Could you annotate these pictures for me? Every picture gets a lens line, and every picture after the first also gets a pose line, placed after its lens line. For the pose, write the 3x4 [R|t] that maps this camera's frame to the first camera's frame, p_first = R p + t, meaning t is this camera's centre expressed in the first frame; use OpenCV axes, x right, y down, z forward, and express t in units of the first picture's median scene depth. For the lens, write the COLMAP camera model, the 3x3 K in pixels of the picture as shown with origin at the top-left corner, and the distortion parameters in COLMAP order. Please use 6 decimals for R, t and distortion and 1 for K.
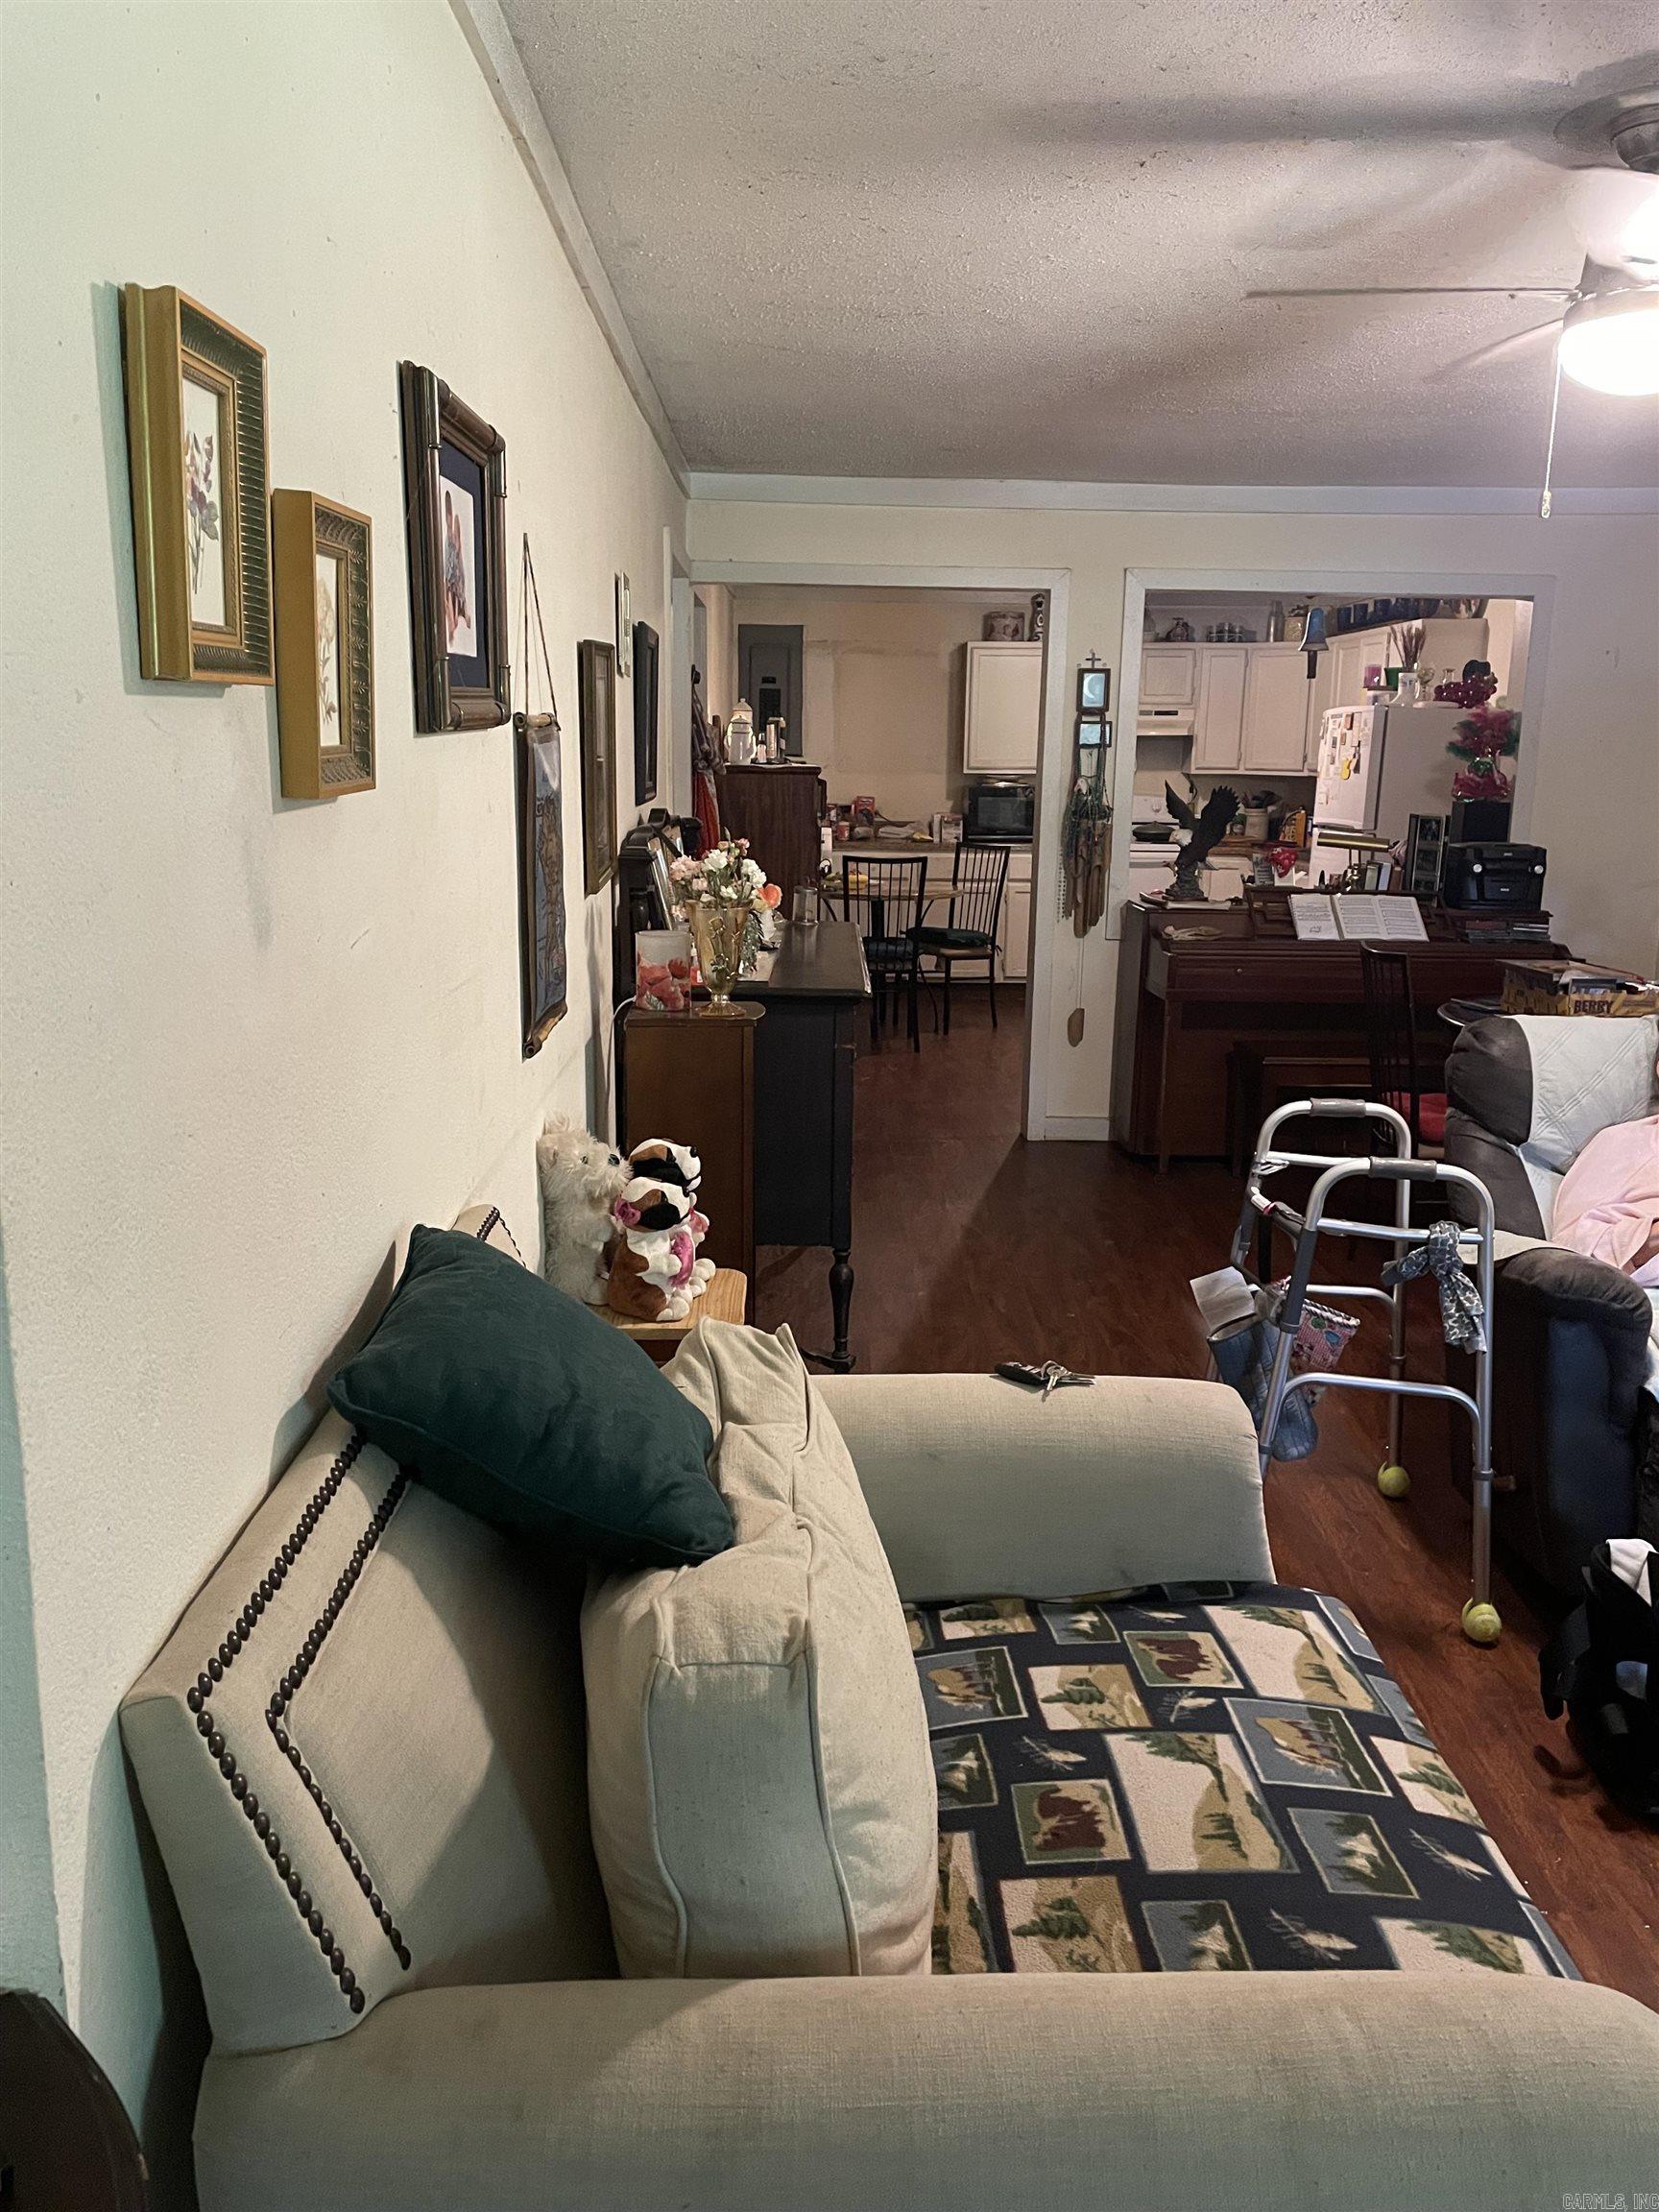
lens RADIAL K [[1780.9, 0, 829.5], [0, 1780.9, 1106.0], [0, 0, 1]] dist [0.112268, -0.137383]
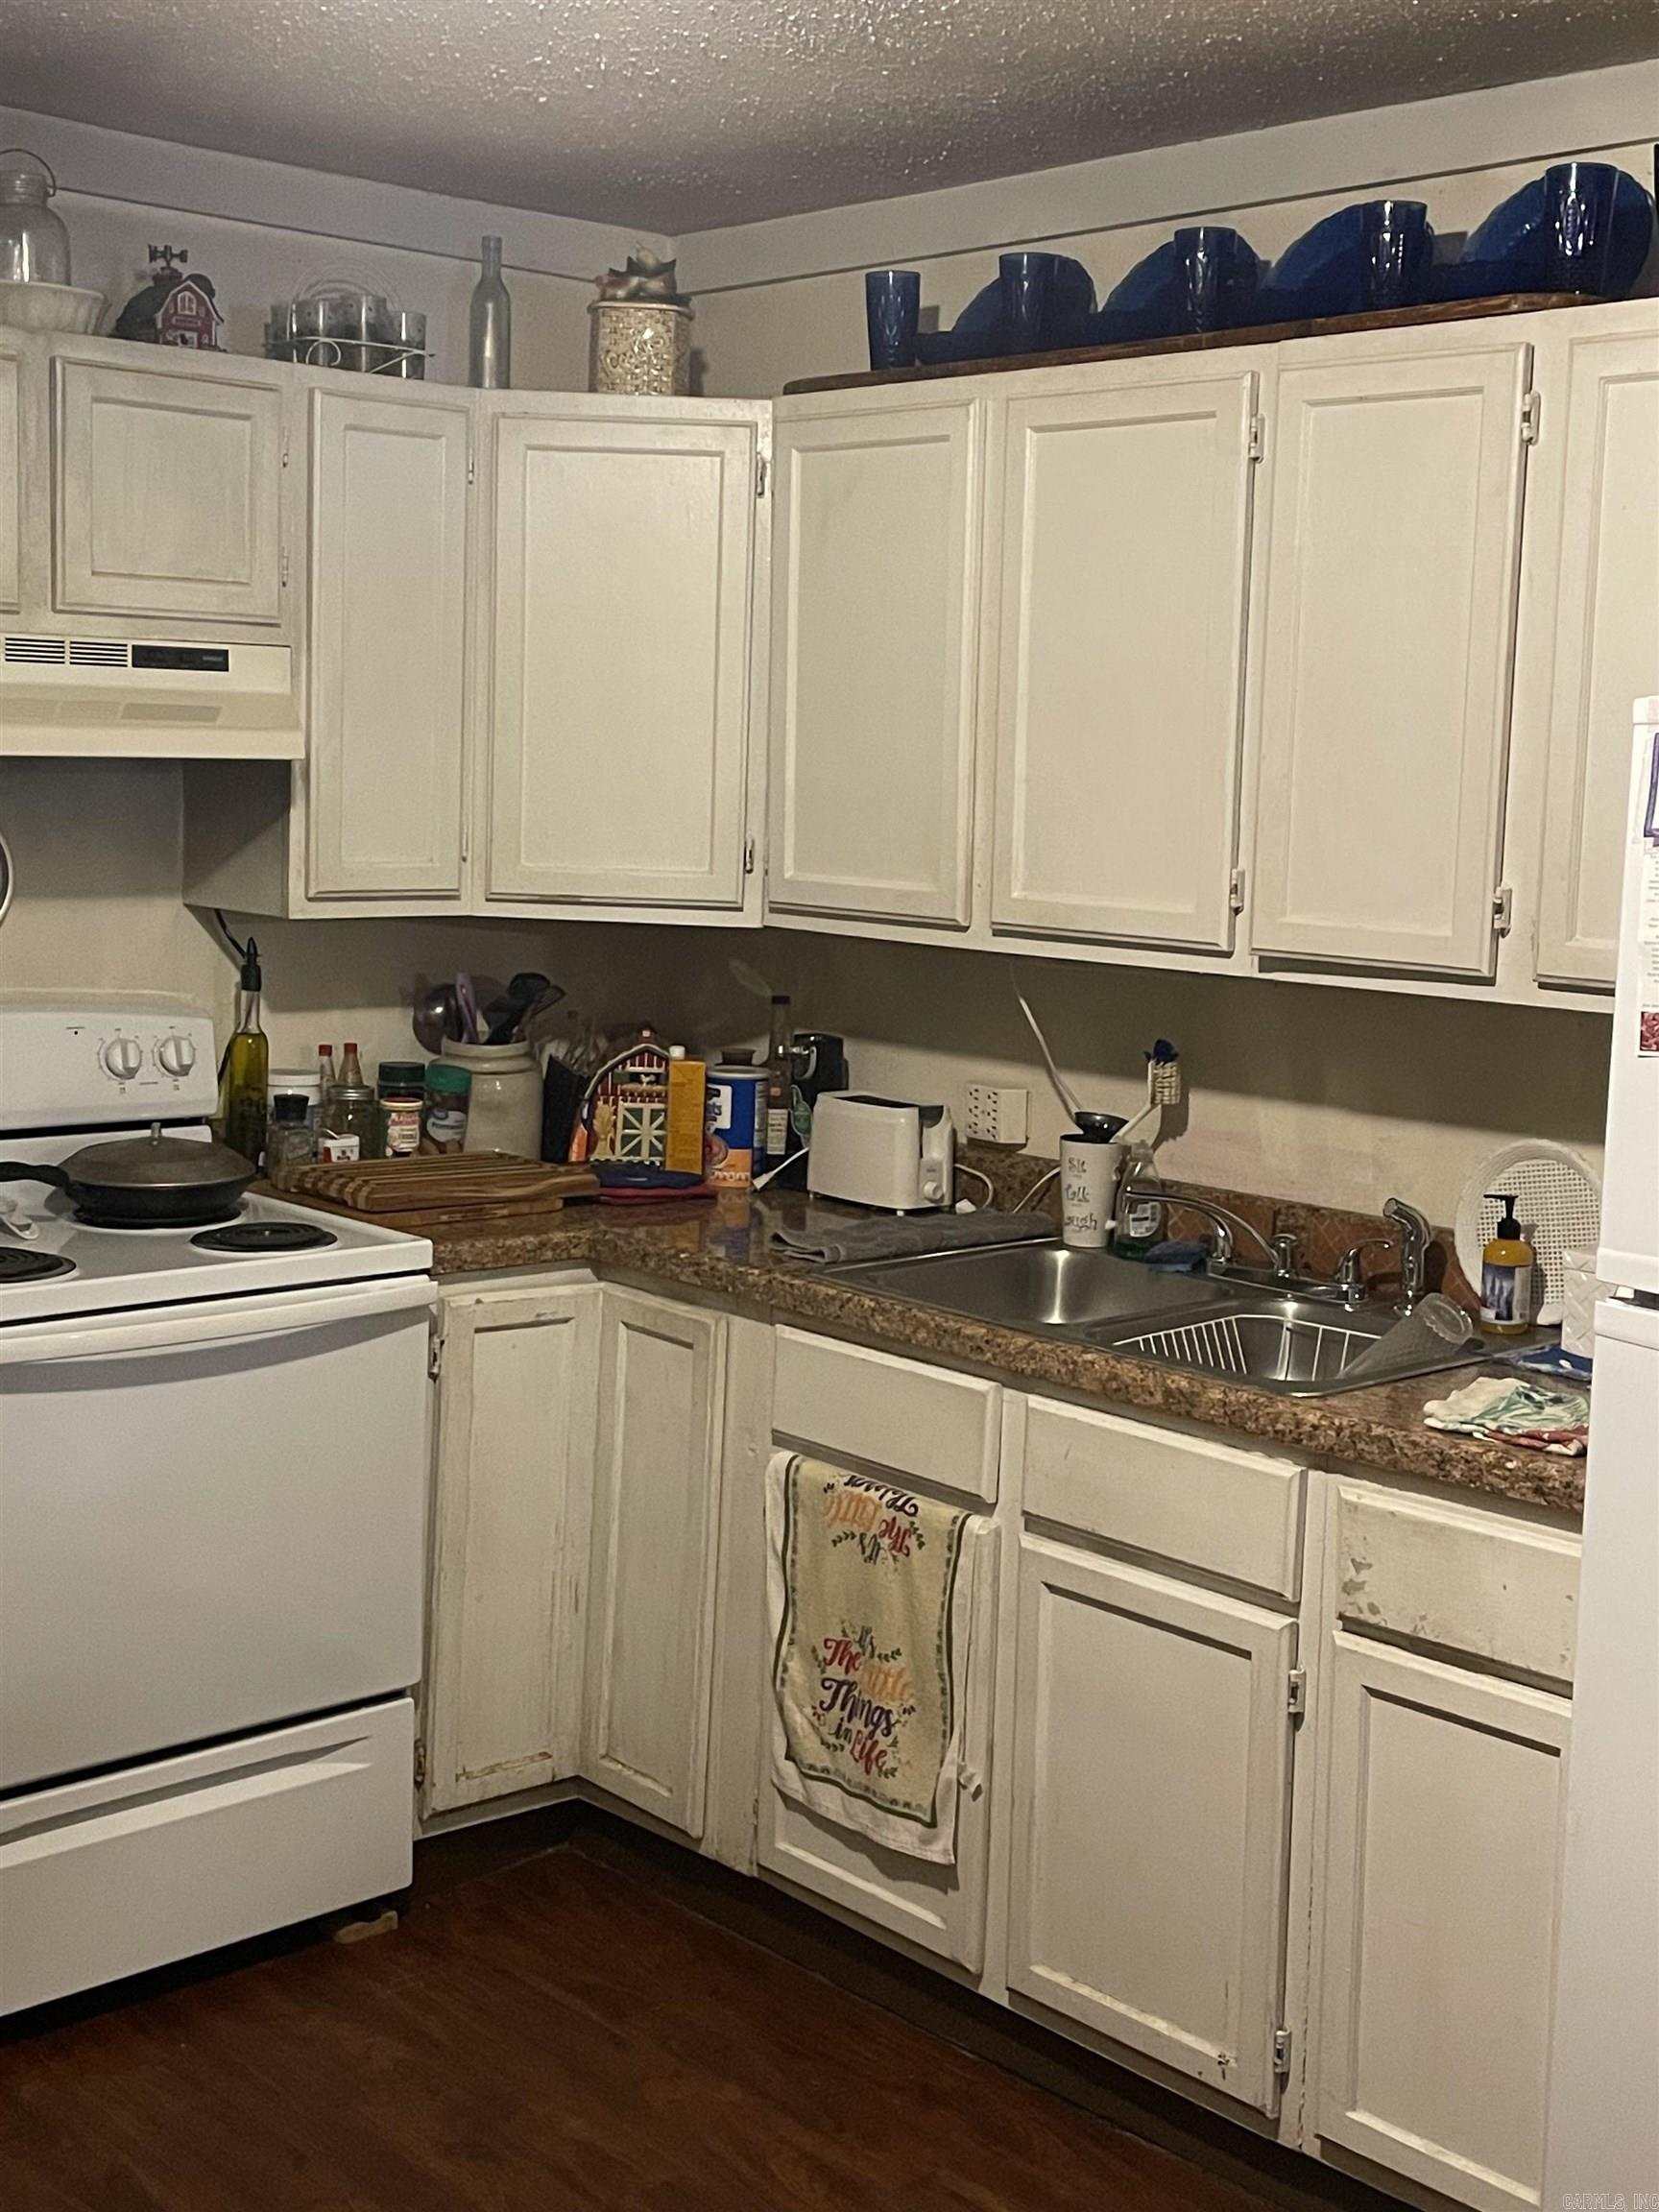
lens RADIAL K [[2743.8, 0, 830.4], [0, 2743.8, 1076.1], [0, 0, 1]] dist [0.132817, -0.265232]
pose [[0.748747, -0.072385, 0.658891, 0.022091], [0.114586, 0.993189, -0.021102, -0.200104], [-0.652876, 0.091300, 0.751942, 0.920777]]
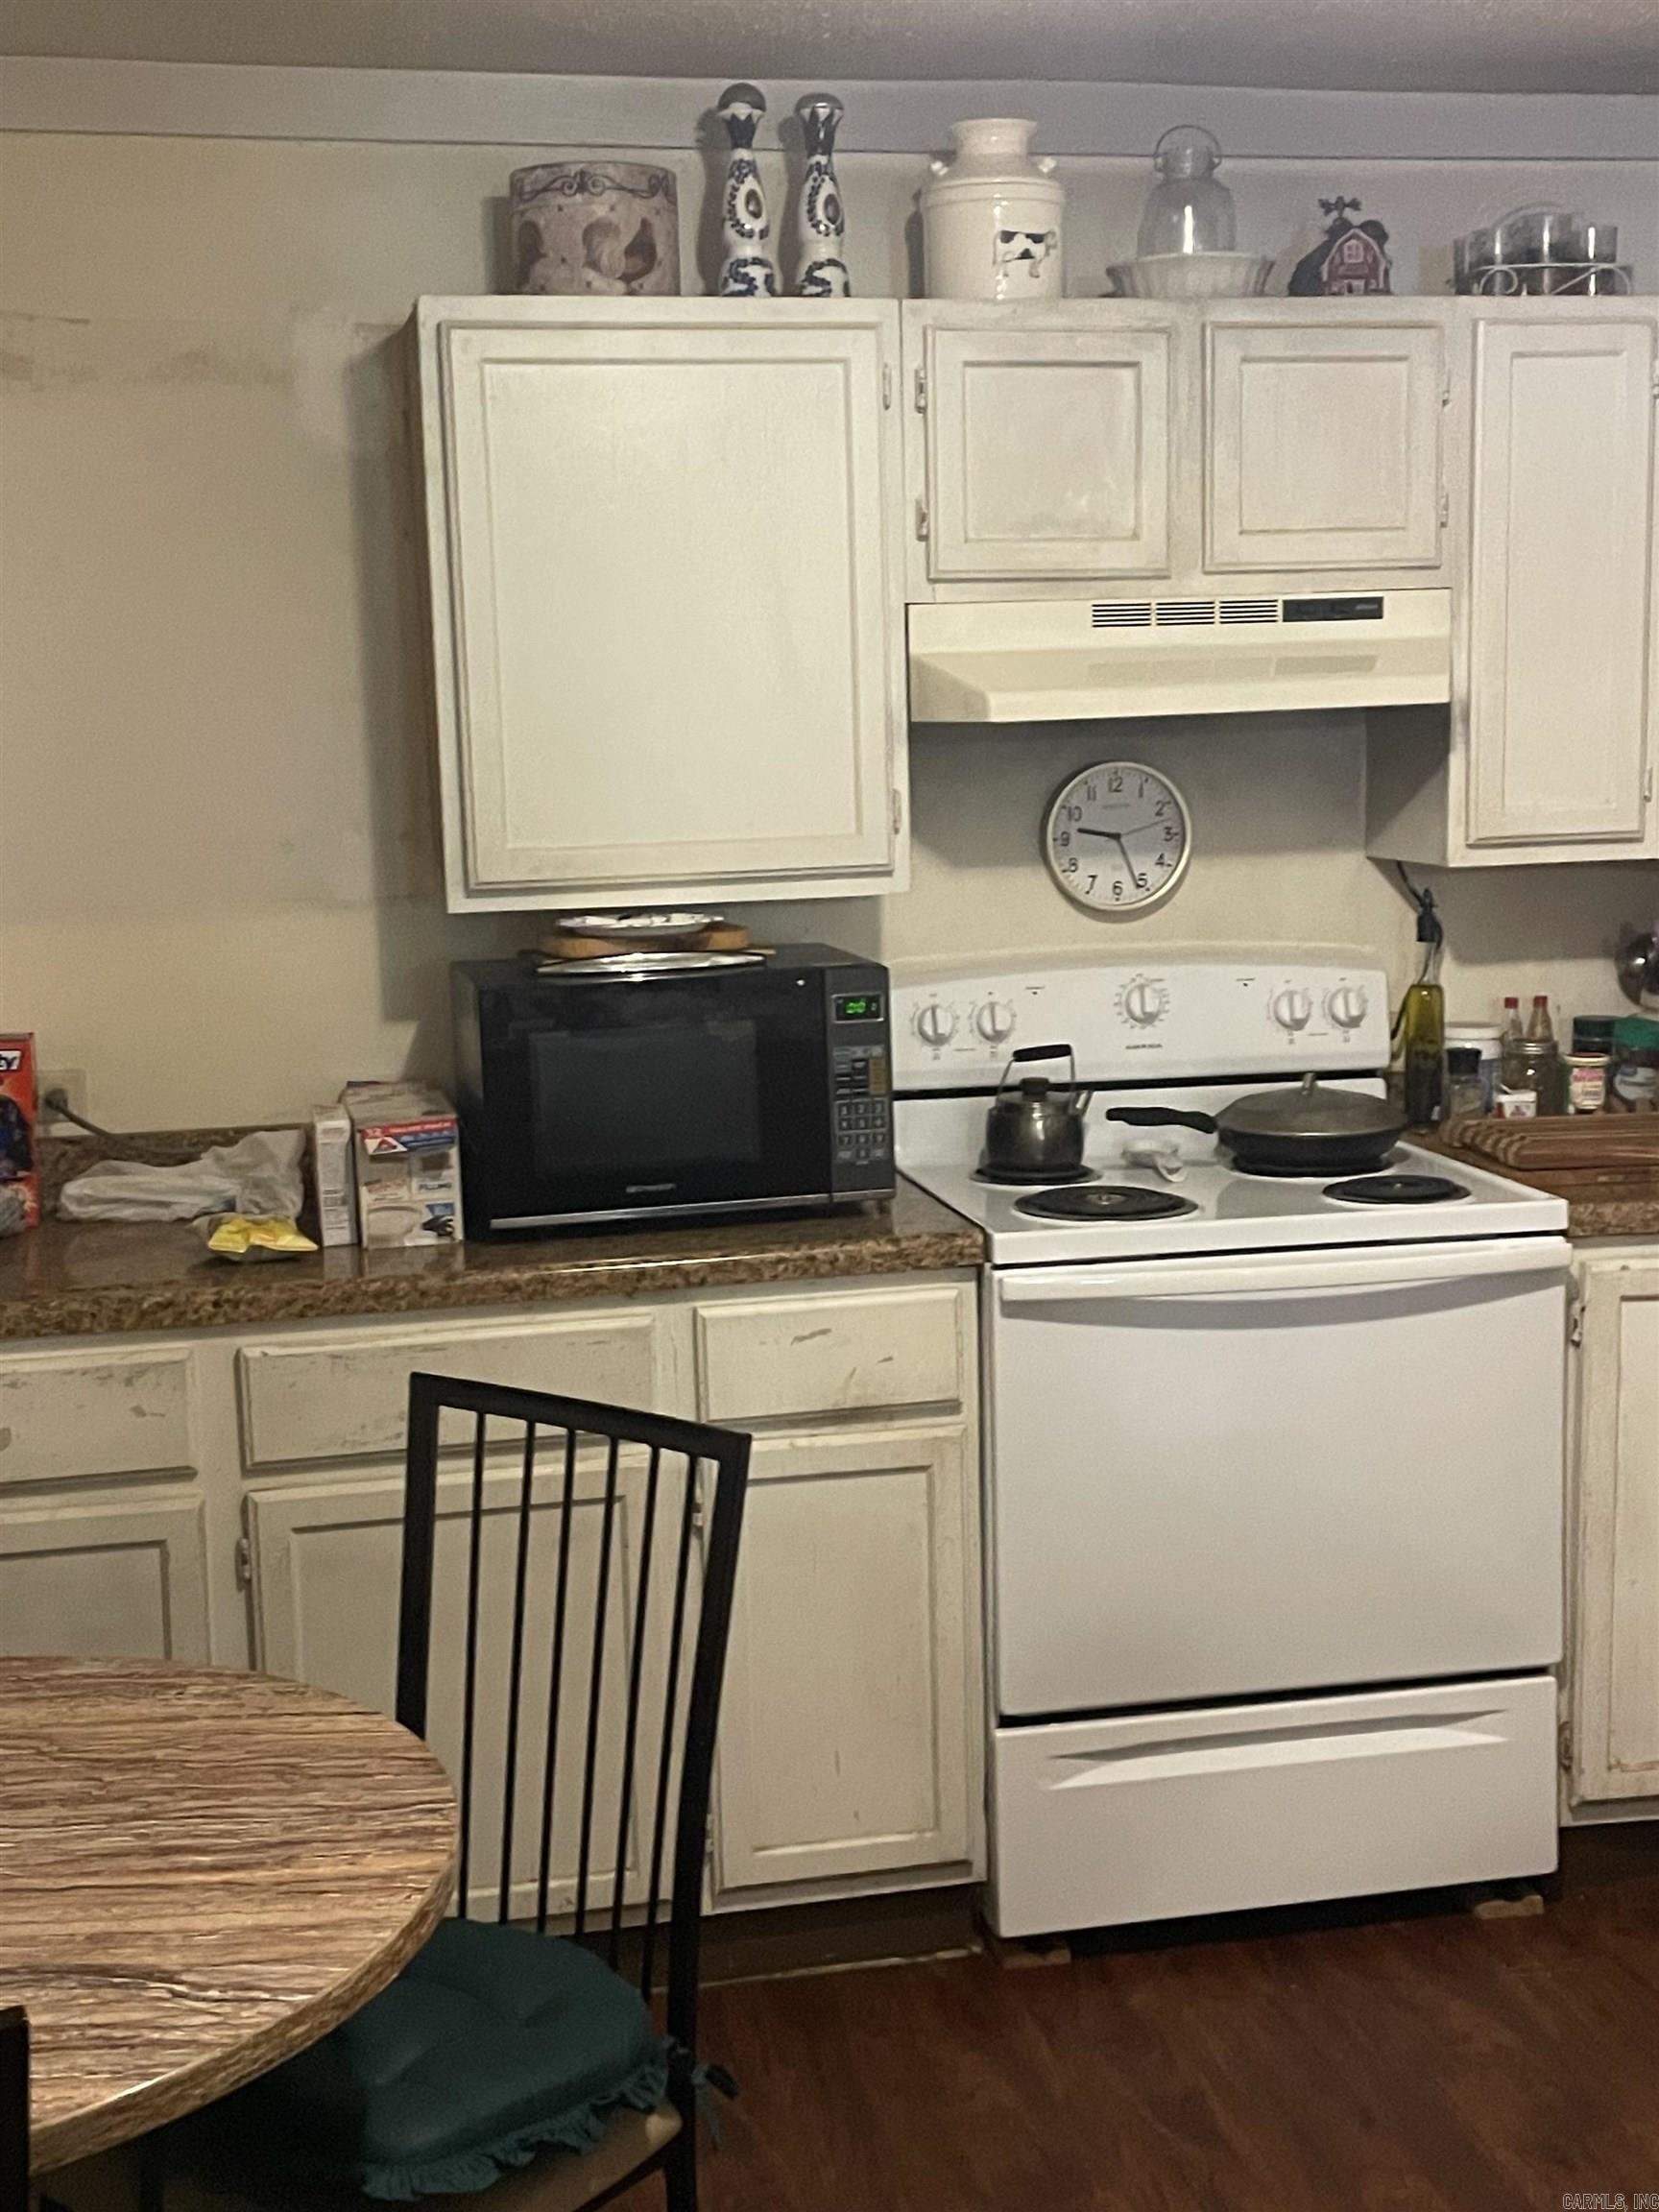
lens RADIAL K [[2738.1, 0, 843.6], [0, 2738.1, 1066.3], [0, 0, 1]] dist [0.145741, -0.303814]
pose [[0.980895, -0.064303, 0.183603, 0.080352], [0.077642, 0.994767, -0.066406, -0.191252], [-0.178372, 0.079392, 0.980755, 0.900857]]
